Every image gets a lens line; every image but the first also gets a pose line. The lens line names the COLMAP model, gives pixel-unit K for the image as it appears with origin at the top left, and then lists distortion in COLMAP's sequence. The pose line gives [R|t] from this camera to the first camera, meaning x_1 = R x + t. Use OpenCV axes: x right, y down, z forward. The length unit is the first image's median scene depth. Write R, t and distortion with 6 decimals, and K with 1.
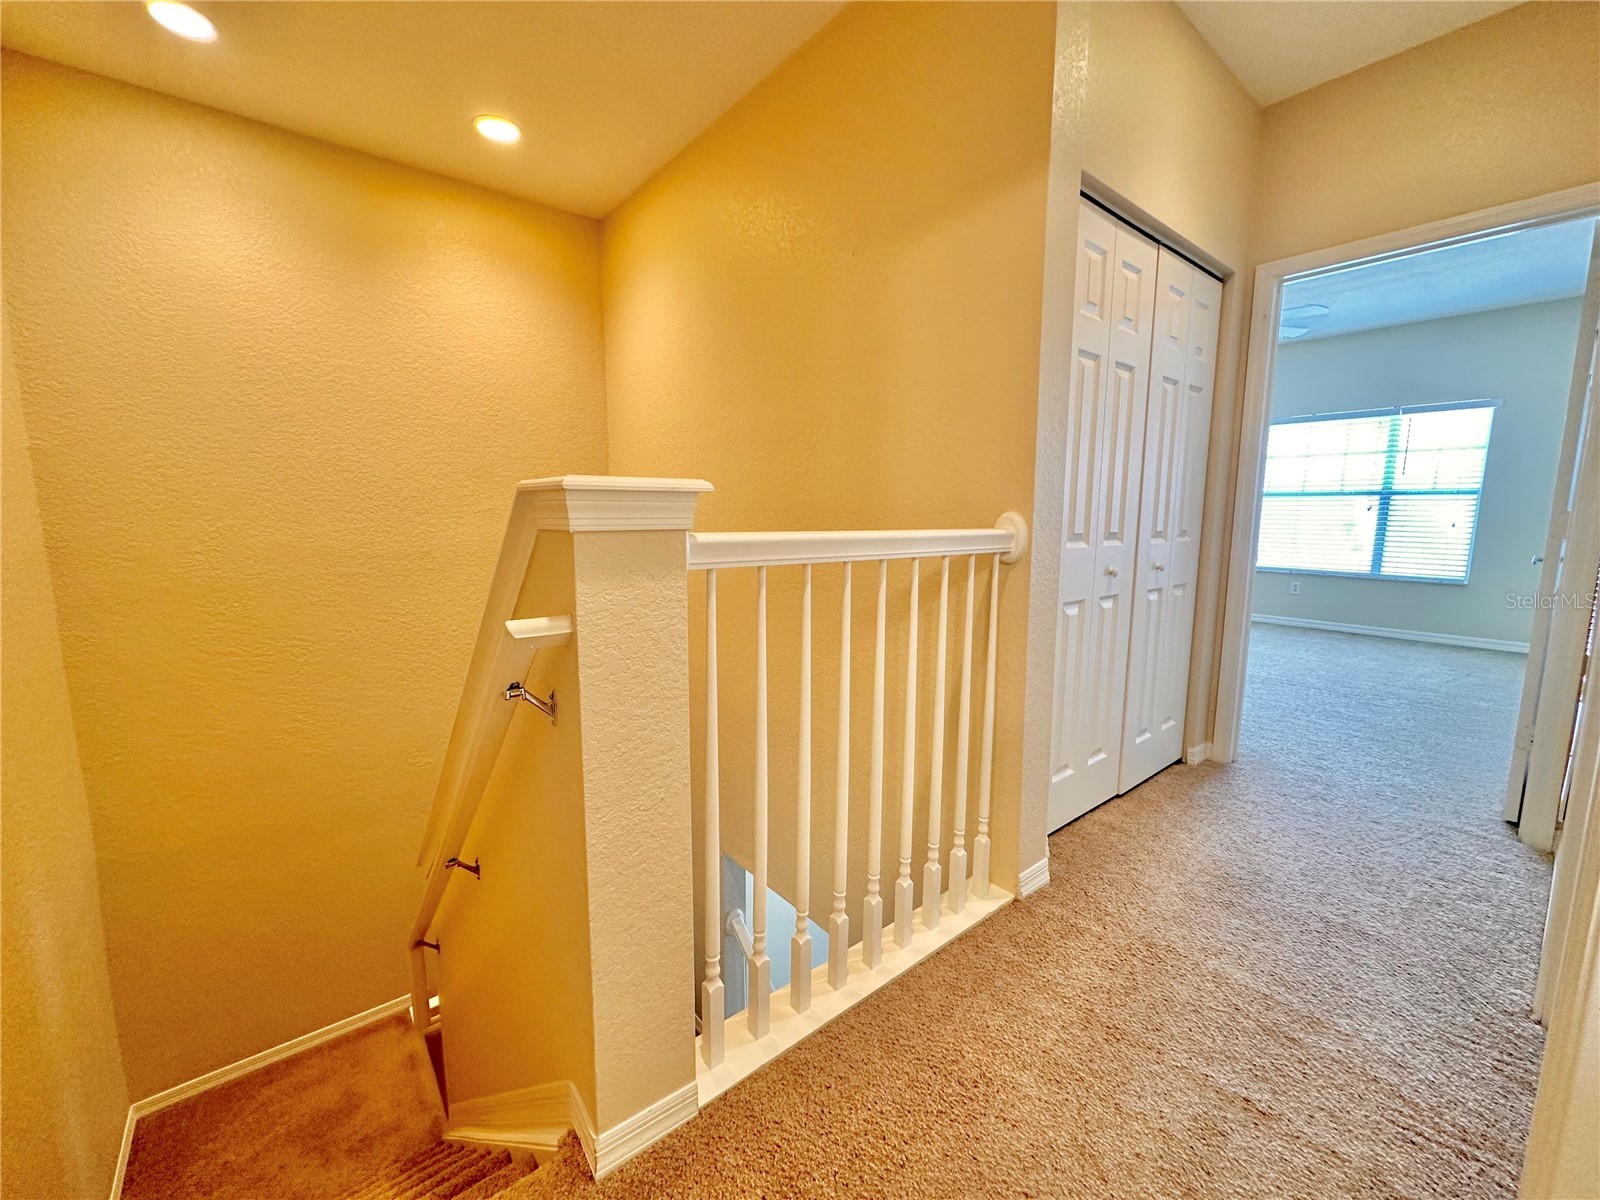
lens RADIAL K [[639.7, 0, 800.0], [0, 639.7, 600.0], [0, 0, 1]] dist [-0.002606, 0.000519]
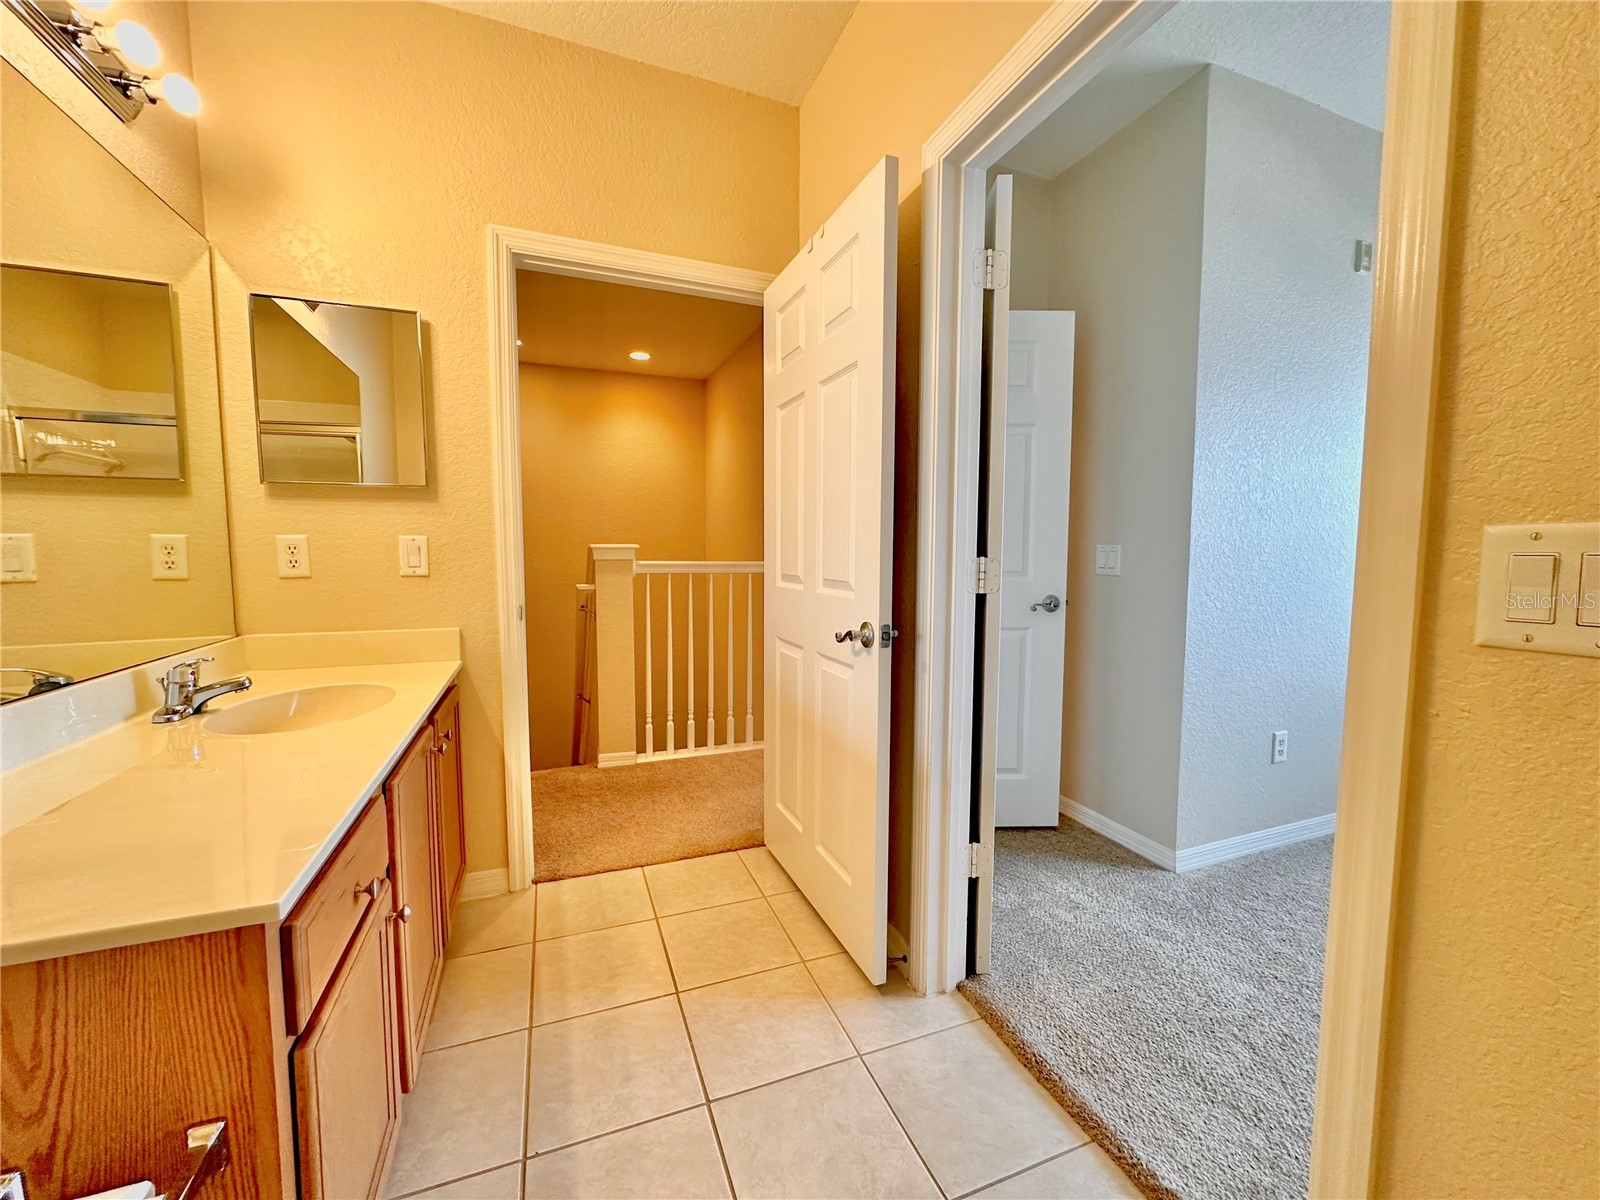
lens RADIAL K [[644.3, 0, 795.7], [0, 644.3, 611.7], [0, 0, 1]] dist [0.000813, 0.000244]
pose [[0.951641, 0.026064, -0.306103, 0.897709], [-0.039195, 0.998553, -0.036826, 0.132570], [0.304701, 0.047043, 0.951286, -1.011352]]
